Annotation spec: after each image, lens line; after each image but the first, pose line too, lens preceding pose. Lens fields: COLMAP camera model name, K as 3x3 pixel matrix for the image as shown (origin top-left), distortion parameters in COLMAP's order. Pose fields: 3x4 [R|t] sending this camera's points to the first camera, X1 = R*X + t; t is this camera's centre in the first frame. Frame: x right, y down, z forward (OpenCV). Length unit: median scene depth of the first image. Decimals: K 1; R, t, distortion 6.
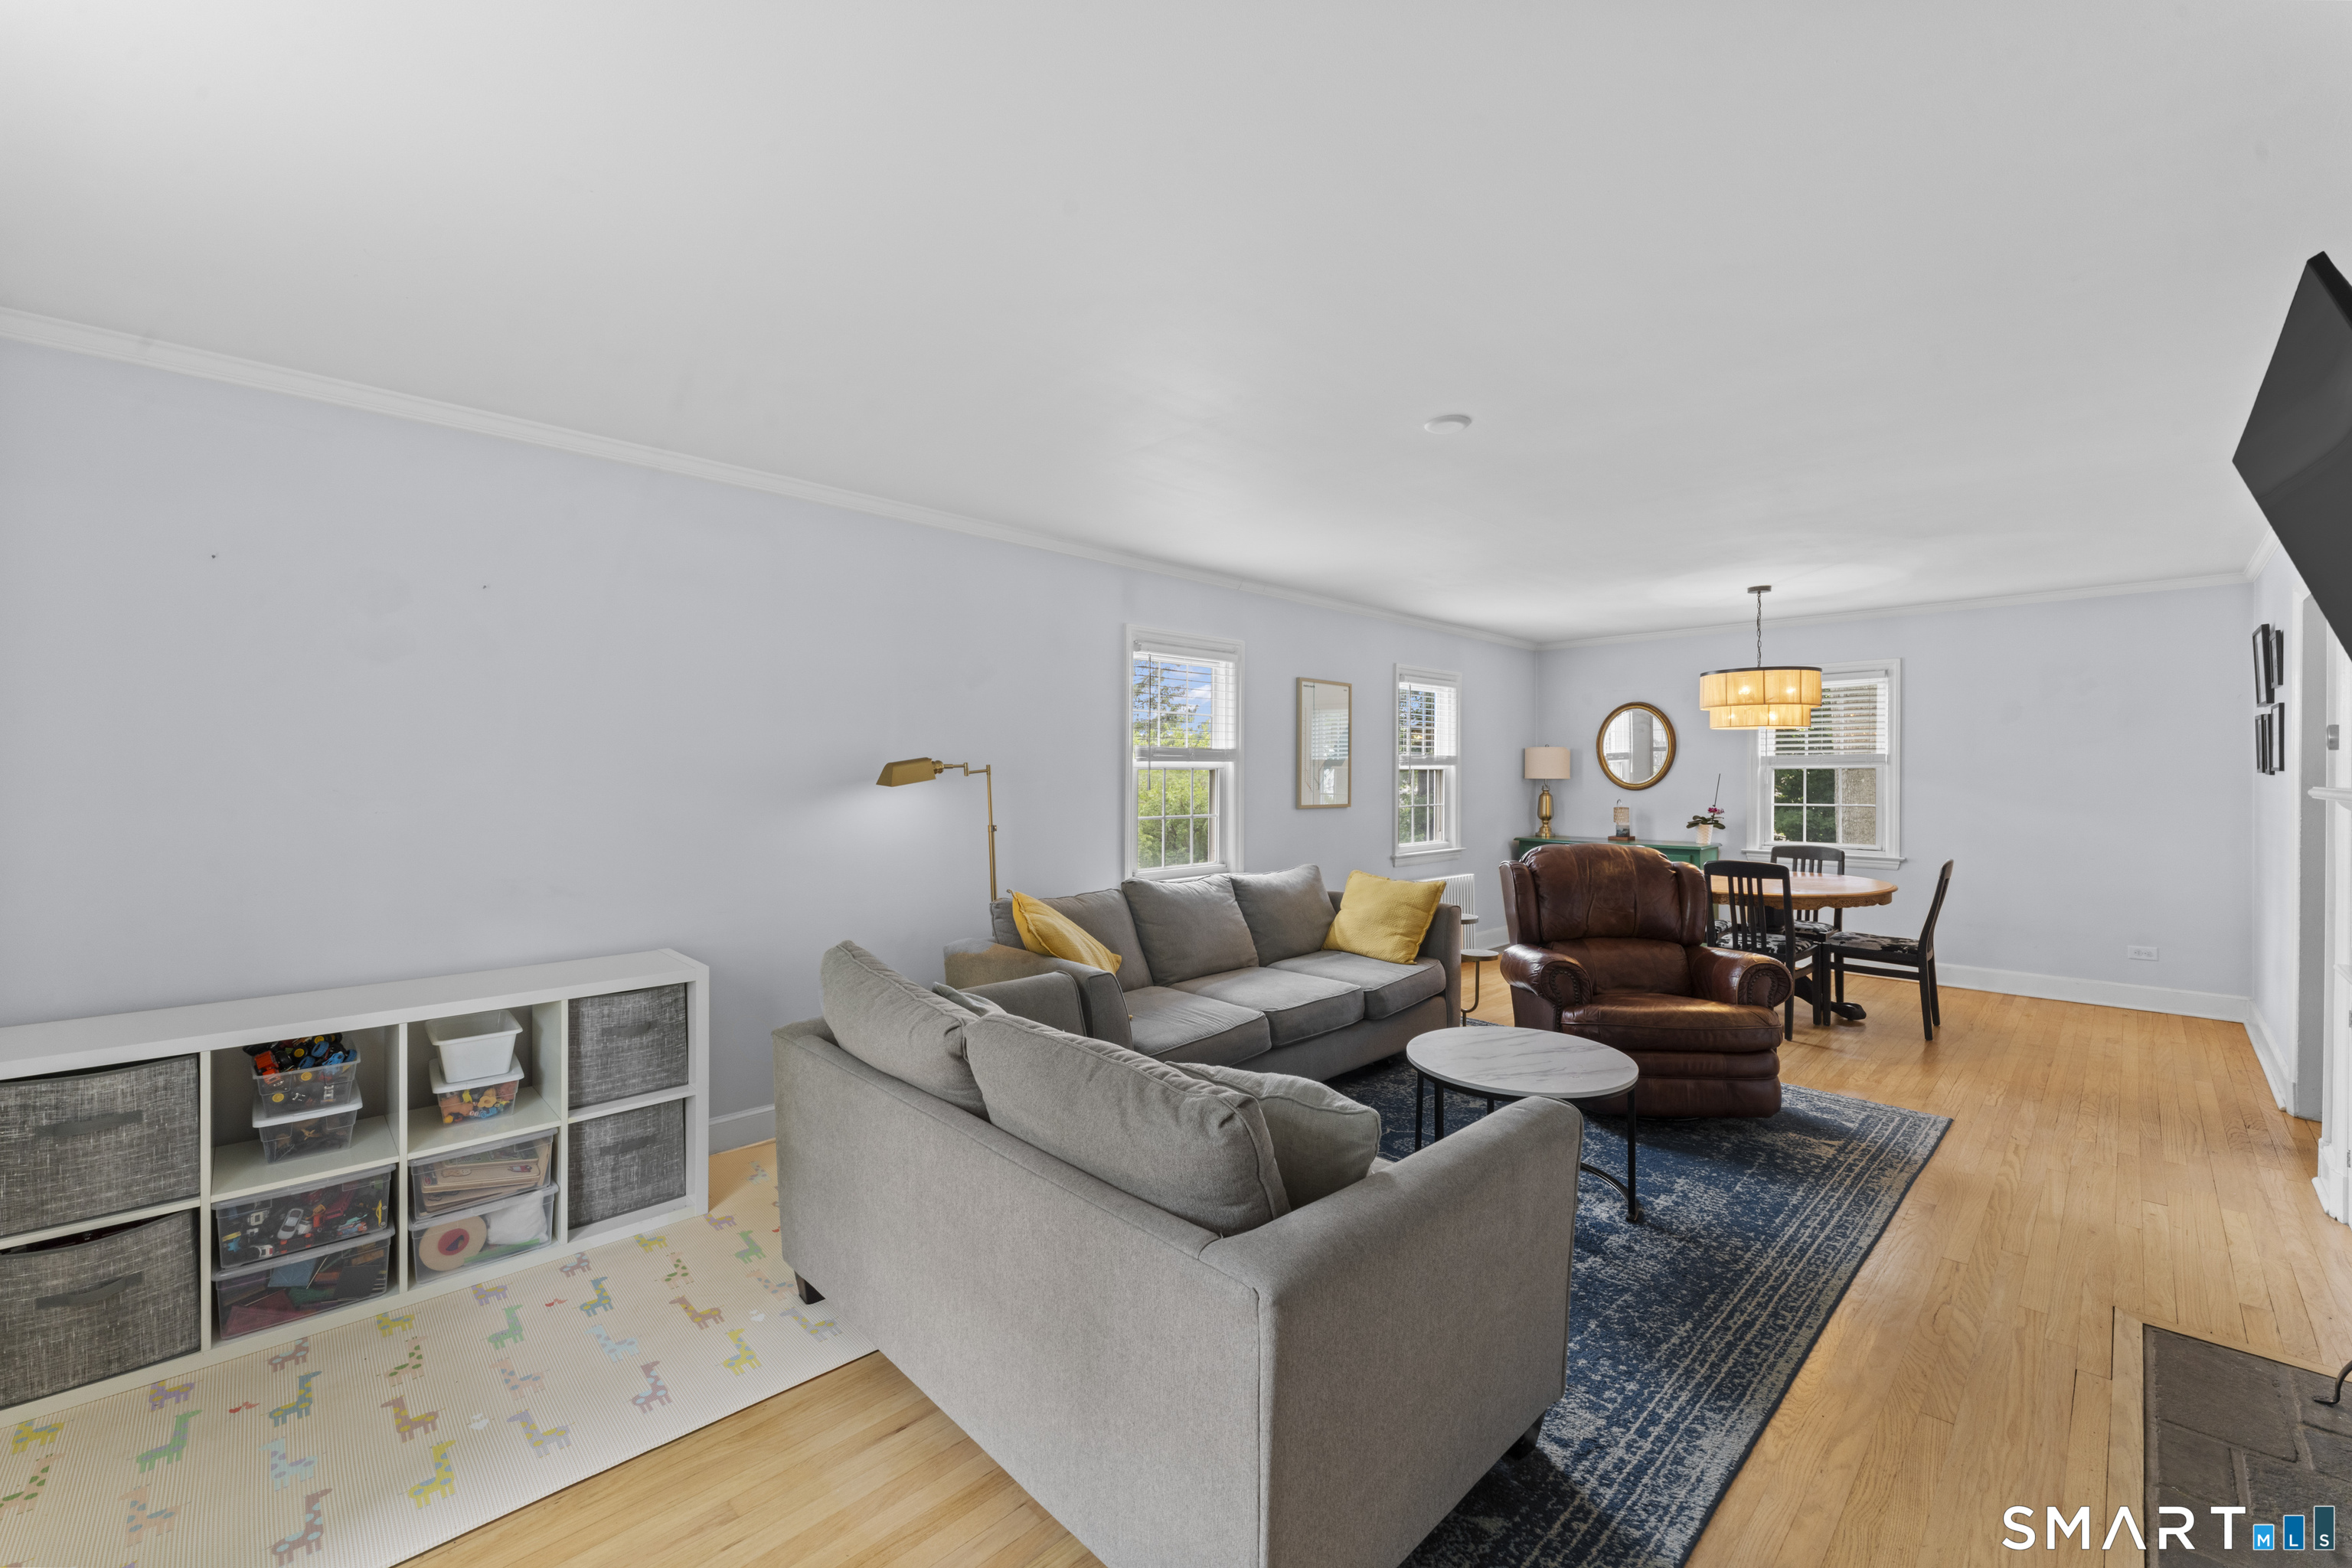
lens RADIAL K [[938.8, 0, 1172.1], [0, 938.8, 786.1], [0, 0, 1]] dist [-0.003960, 0.000263]
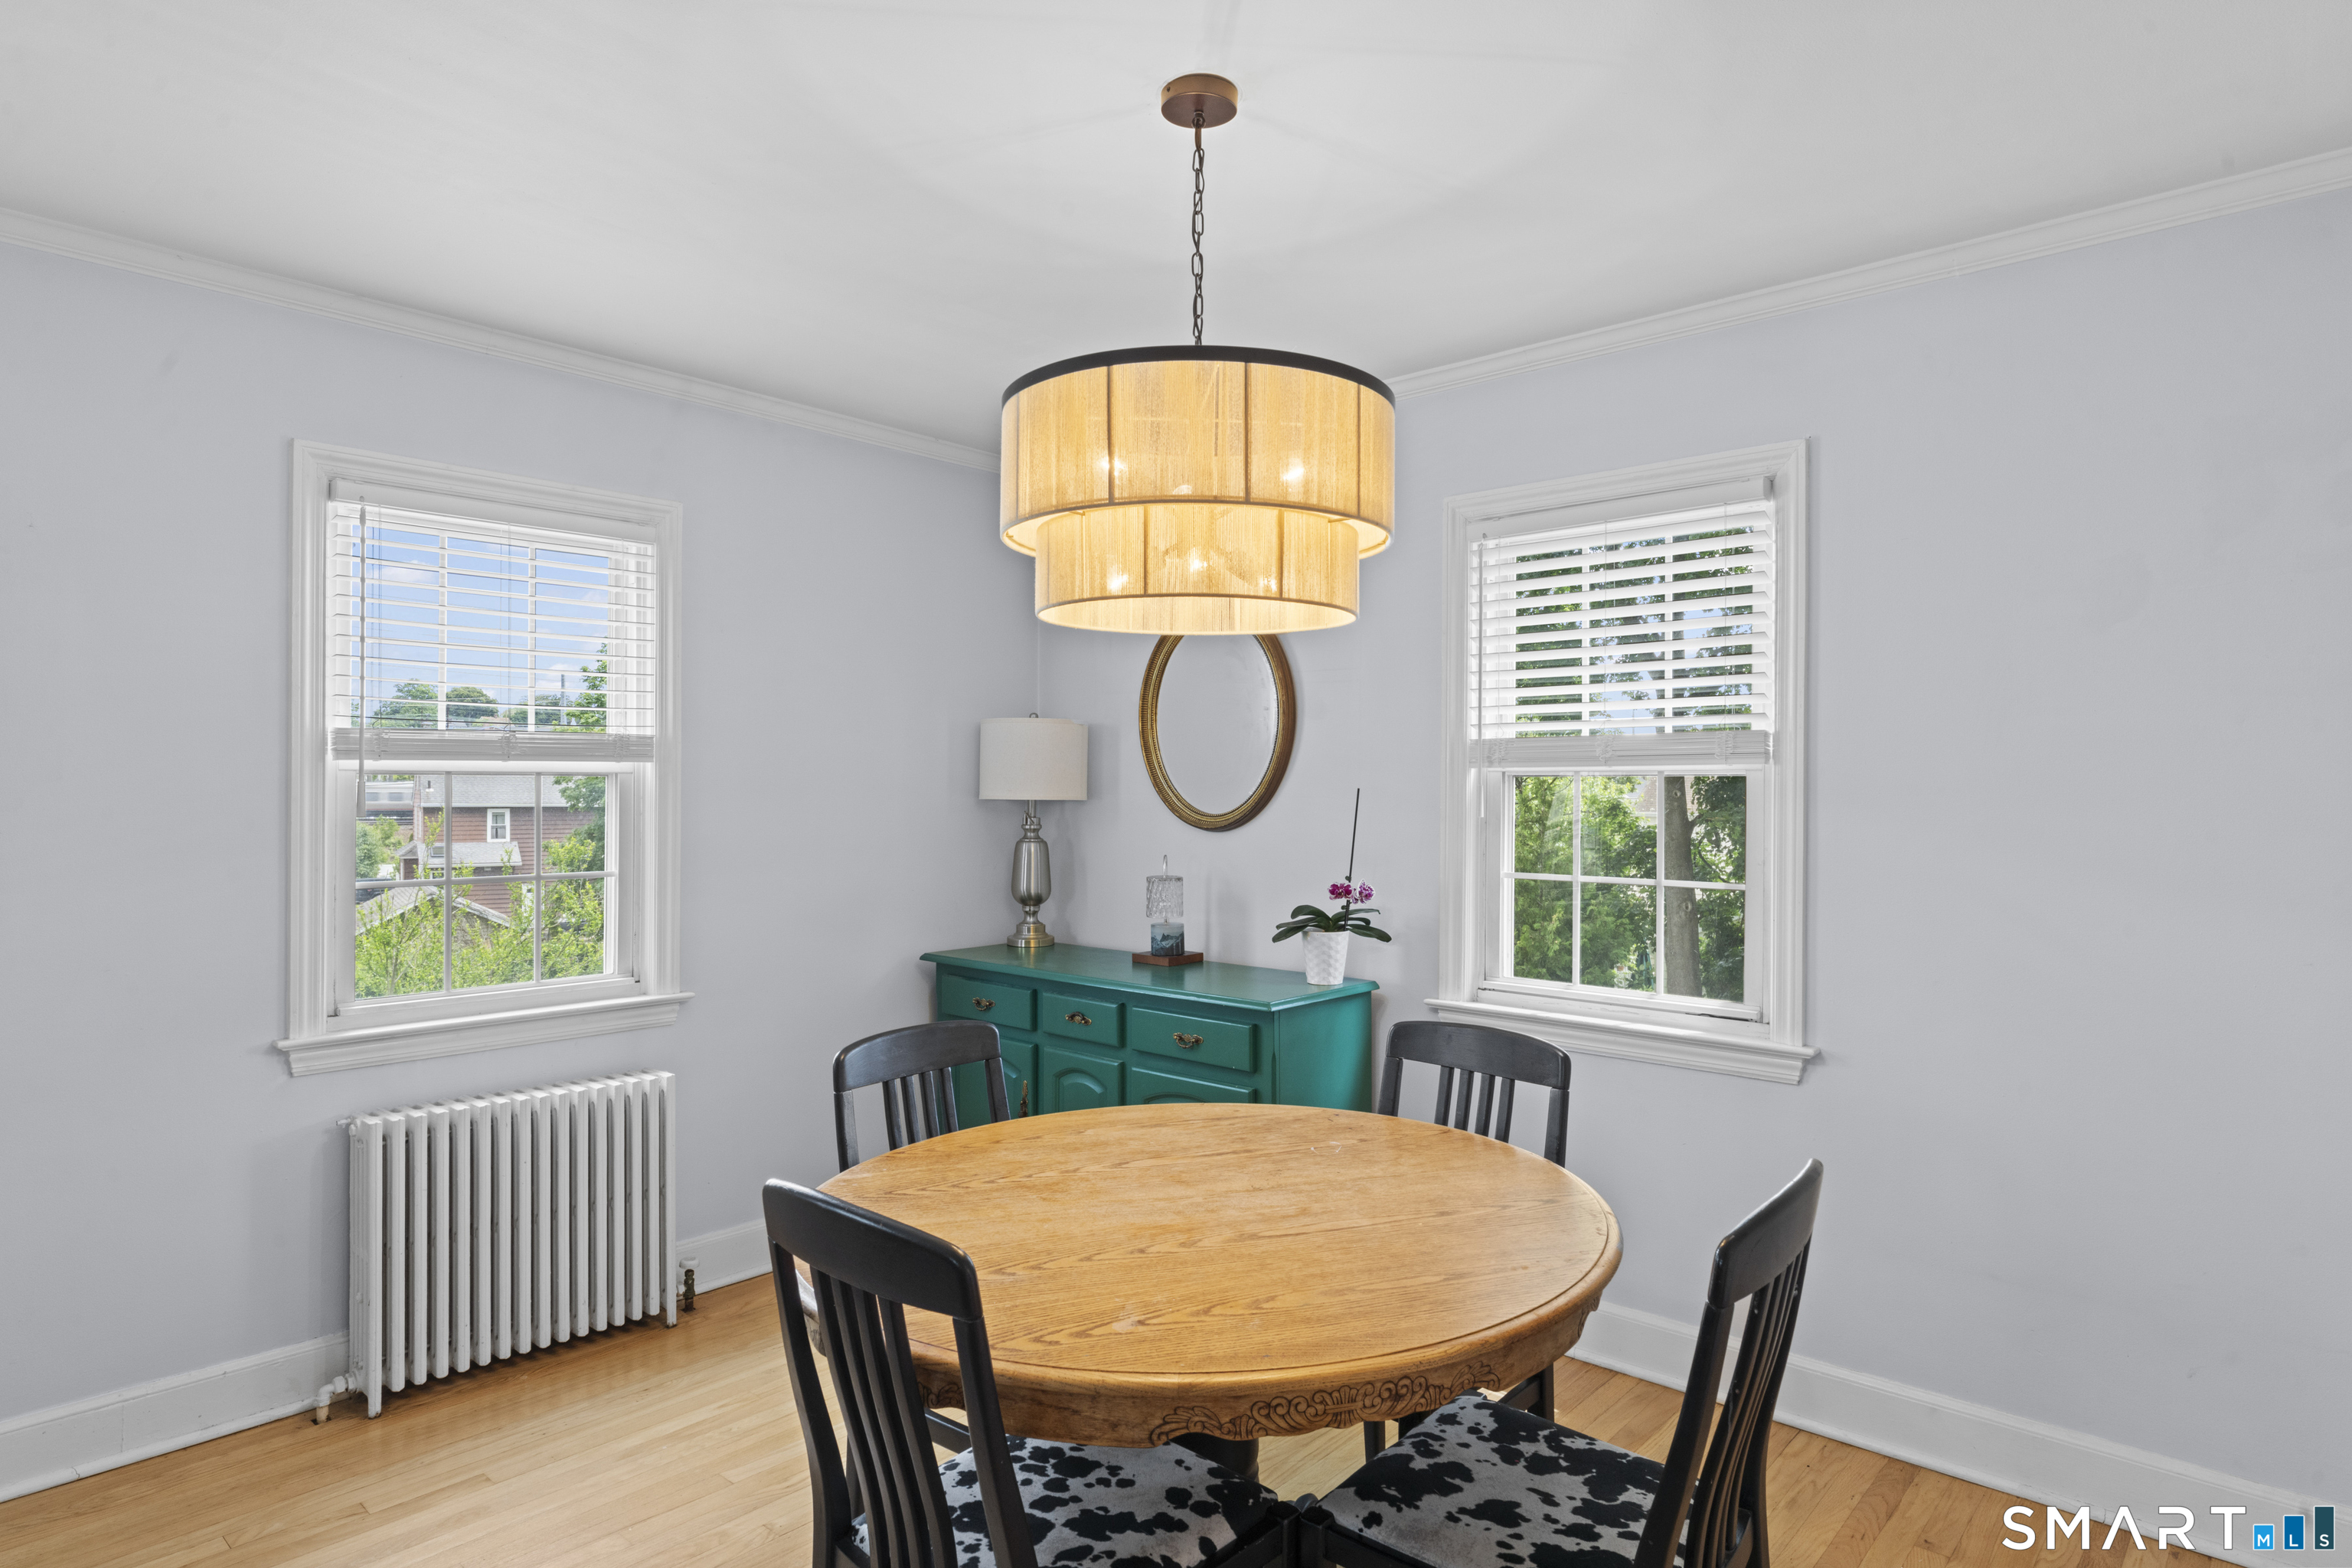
lens RADIAL K [[1333.7, 0, 1174.0], [0, 1333.7, 786.8], [0, 0, 1]] dist [0.006383, 0.000440]
pose [[0.997726, 0.002330, 0.067366, 0.593126], [-0.001367, 0.999896, -0.014337, -0.007646], [-0.067393, 0.014212, 0.997625, 0.618525]]
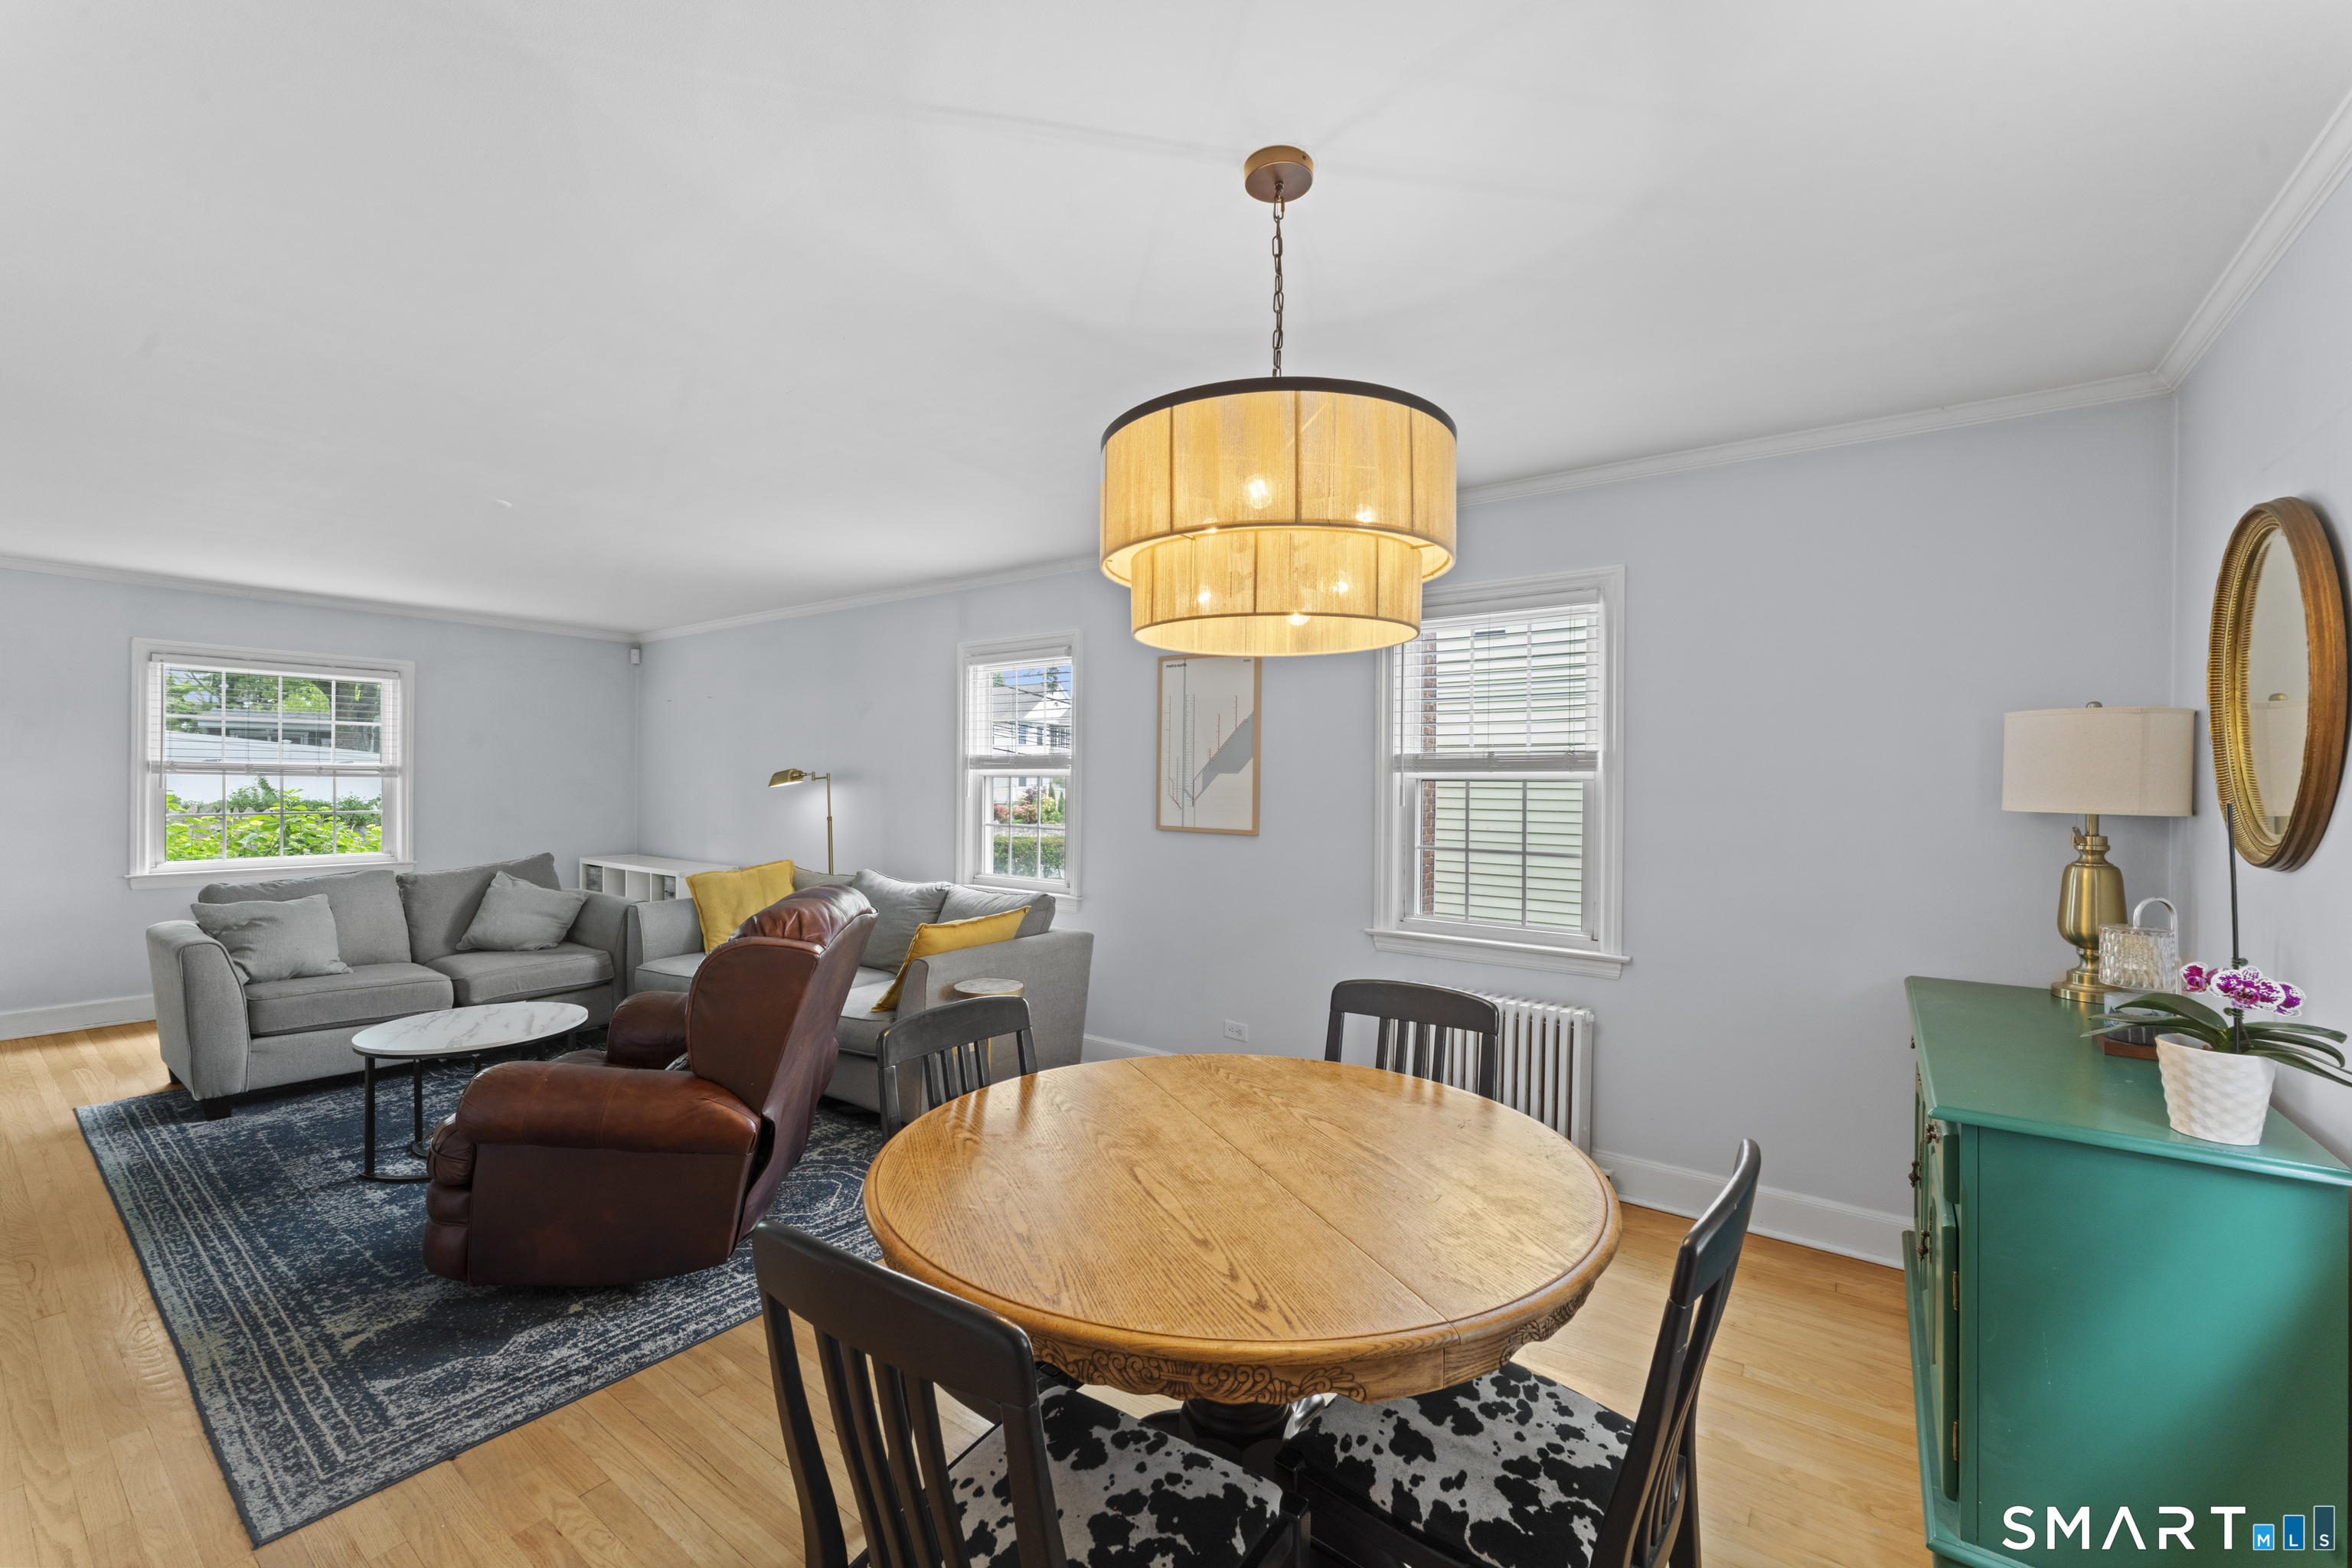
lens RADIAL K [[938.8, 0, 1172.1], [0, 938.8, 786.1], [0, 0, 1]] dist [-0.003960, 0.000263]
pose [[0.167675, 0.006541, -0.985821, 0.917539], [-0.026429, 0.999648, 0.002137, -0.013637], [0.985488, 0.025696, 0.167789, 0.919455]]
